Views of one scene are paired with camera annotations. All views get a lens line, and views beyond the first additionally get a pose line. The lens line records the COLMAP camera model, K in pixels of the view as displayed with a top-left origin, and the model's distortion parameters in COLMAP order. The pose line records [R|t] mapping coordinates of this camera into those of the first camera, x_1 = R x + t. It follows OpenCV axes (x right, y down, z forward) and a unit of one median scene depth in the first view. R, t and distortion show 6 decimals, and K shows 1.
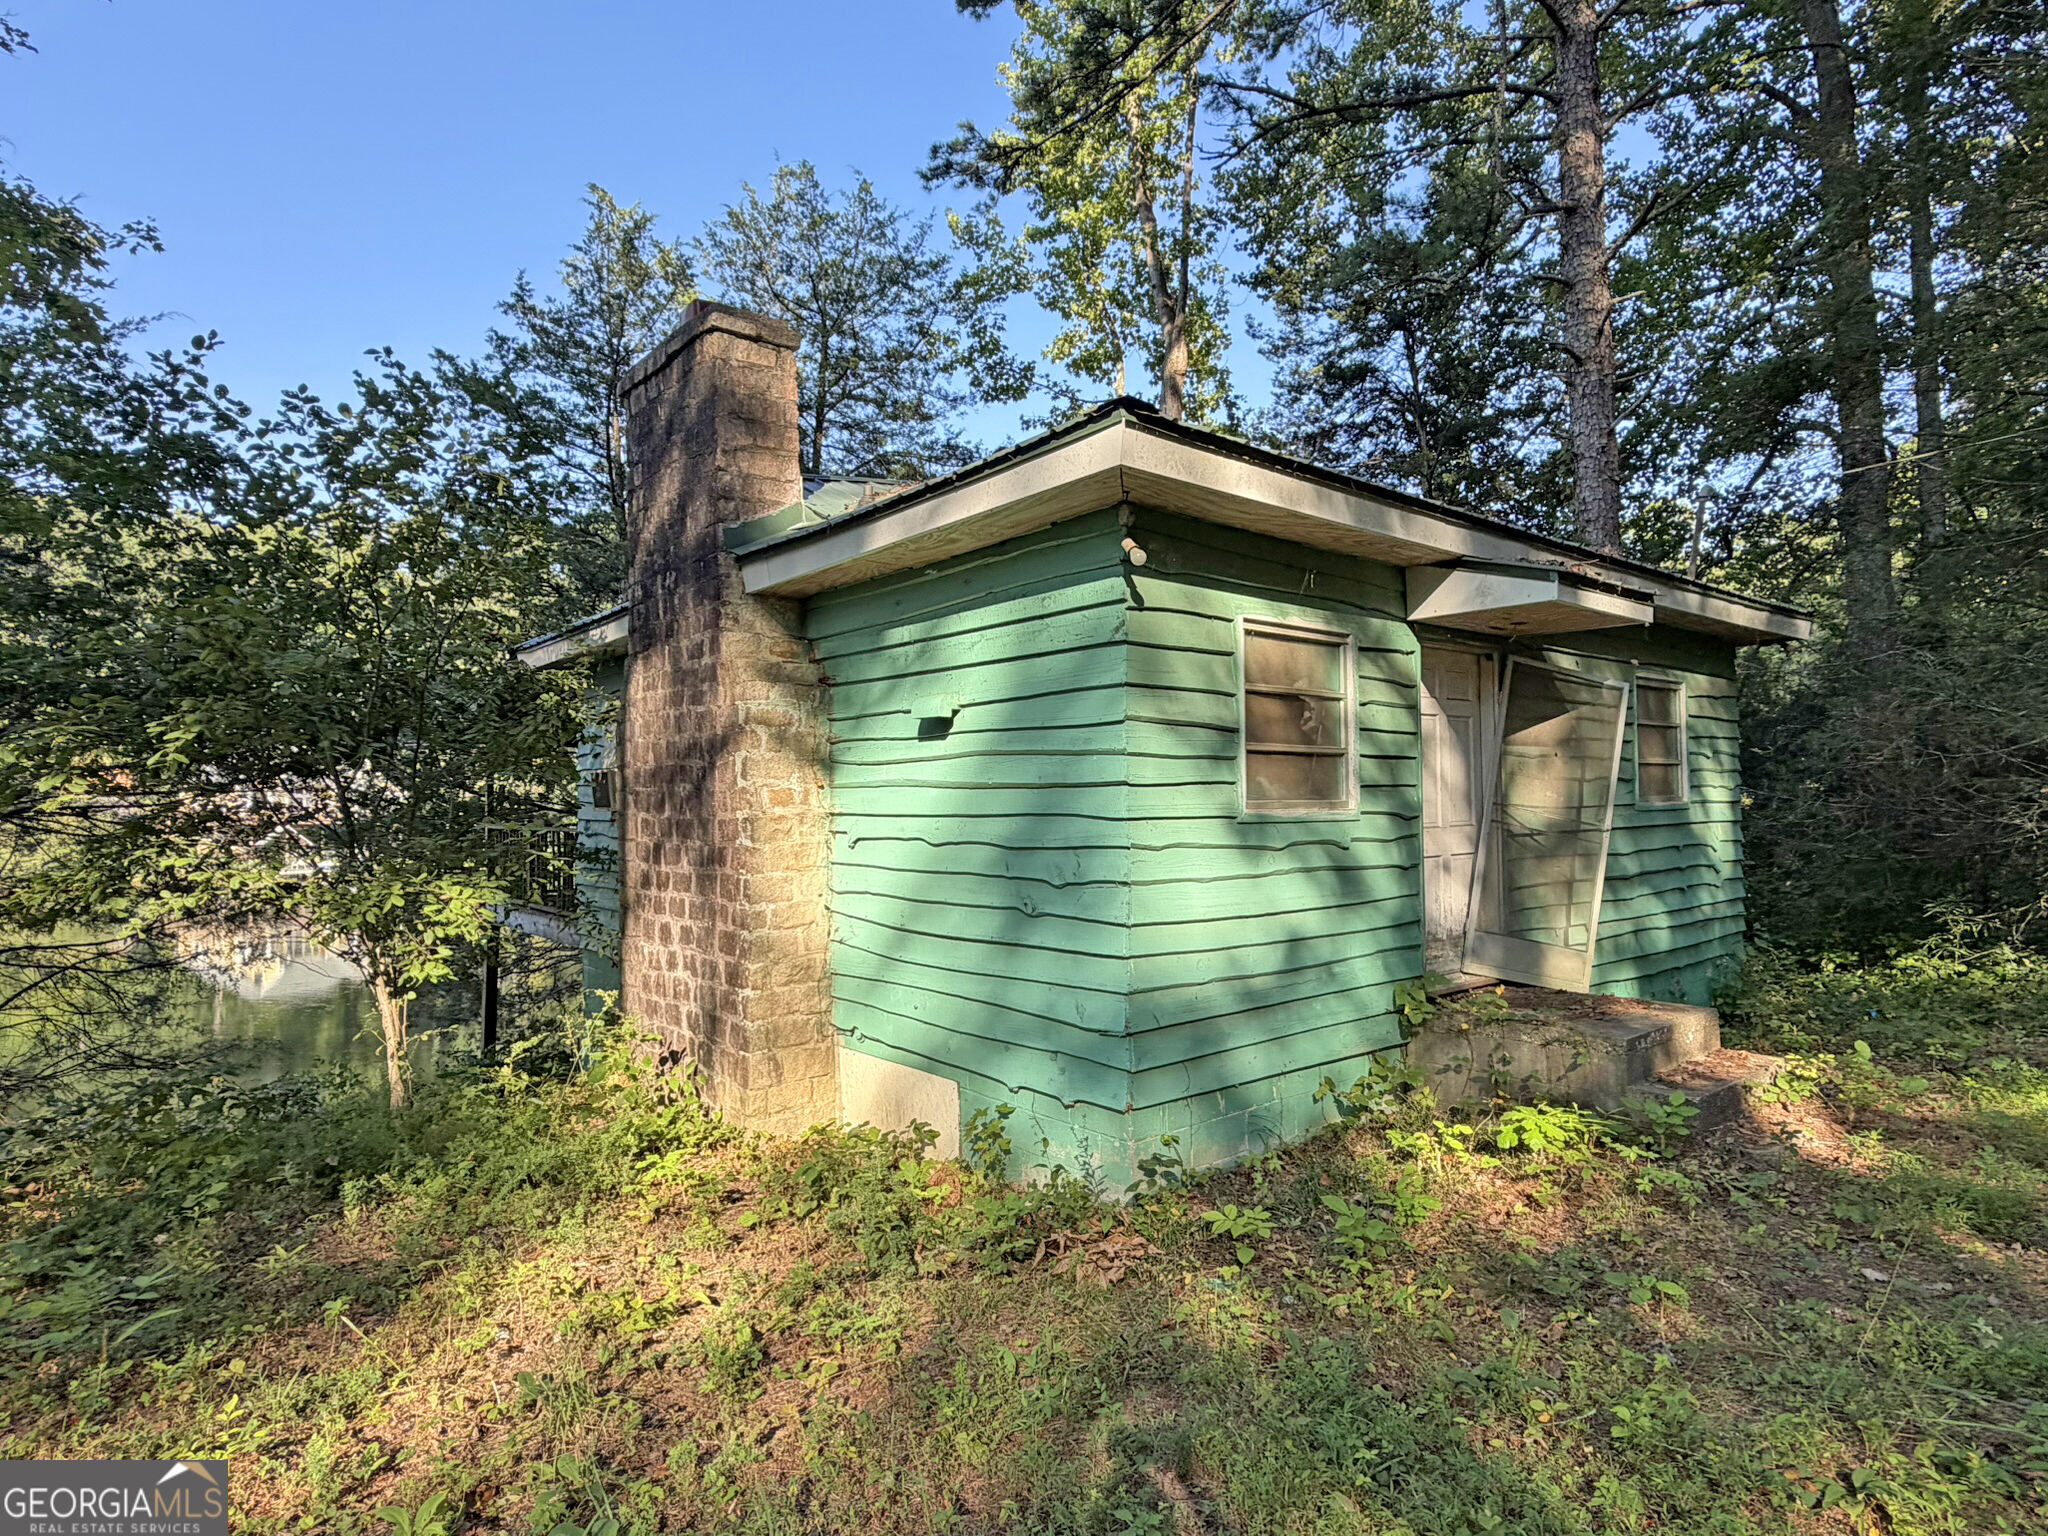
lens RADIAL K [[1115.1, 0, 1024.0], [0, 1115.1, 768.0], [0, 0, 1]] dist [0.002254, 0.000912]
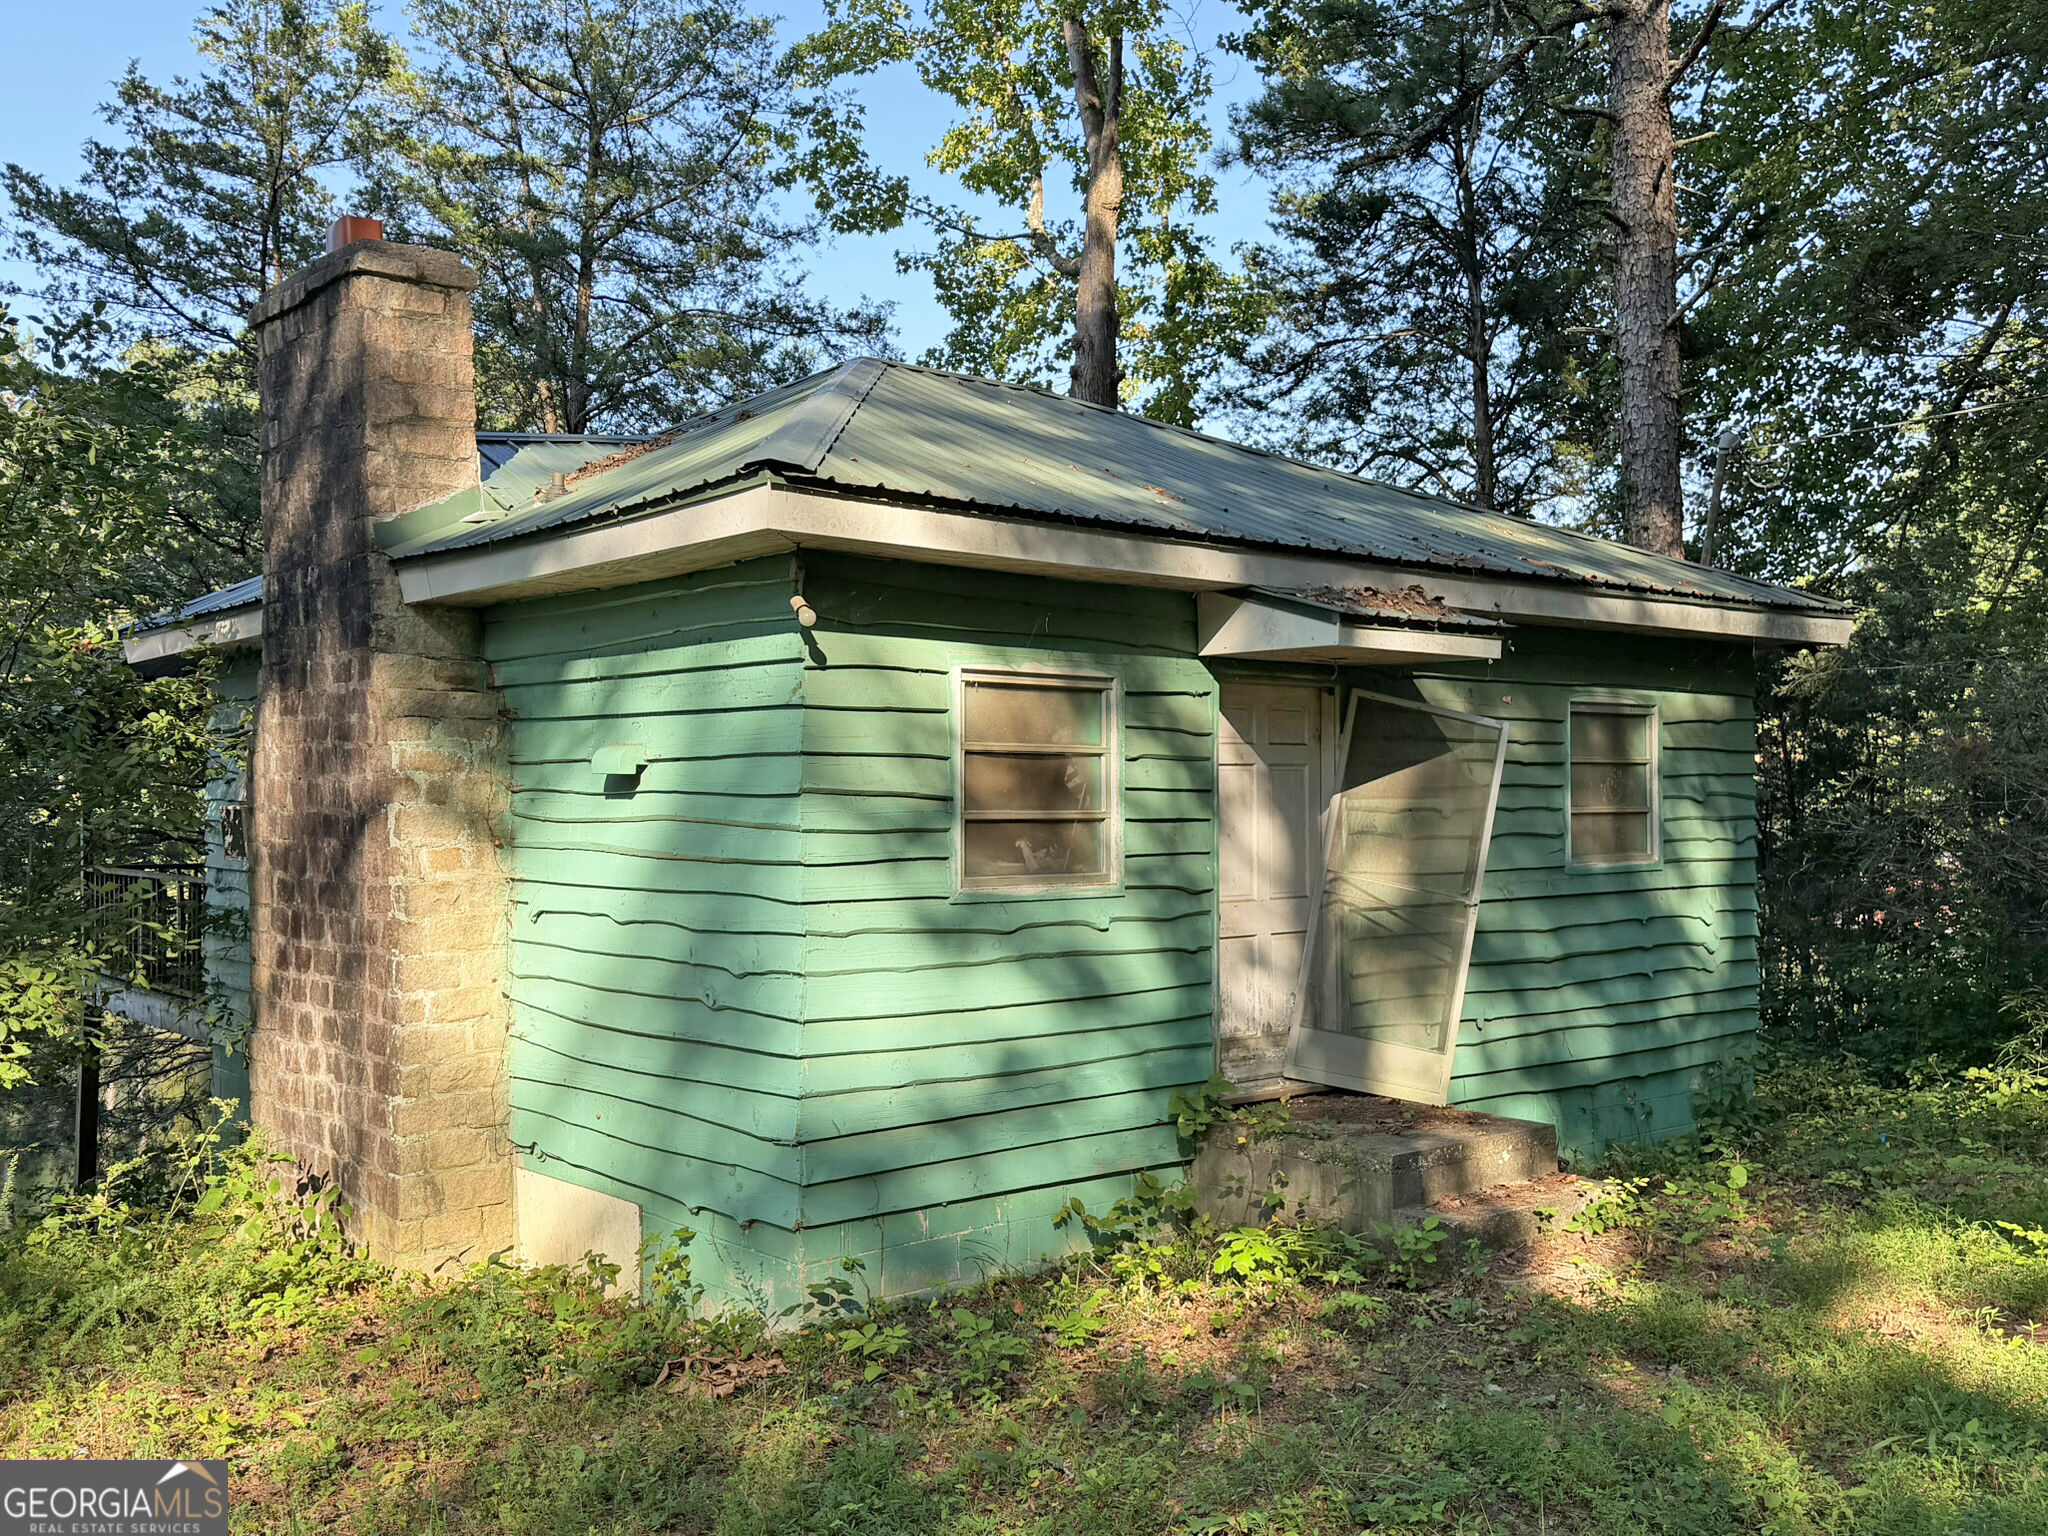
lens RADIAL K [[1841.5, 0, 1024.0], [0, 1841.5, 768.0], [0, 0, 1]] dist [0.151866, -0.273438]
pose [[0.999903, 0.008032, 0.011351, 0.176133], [-0.008201, 0.999855, 0.014907, -0.060429], [-0.011230, -0.014999, 0.999824, -0.339543]]
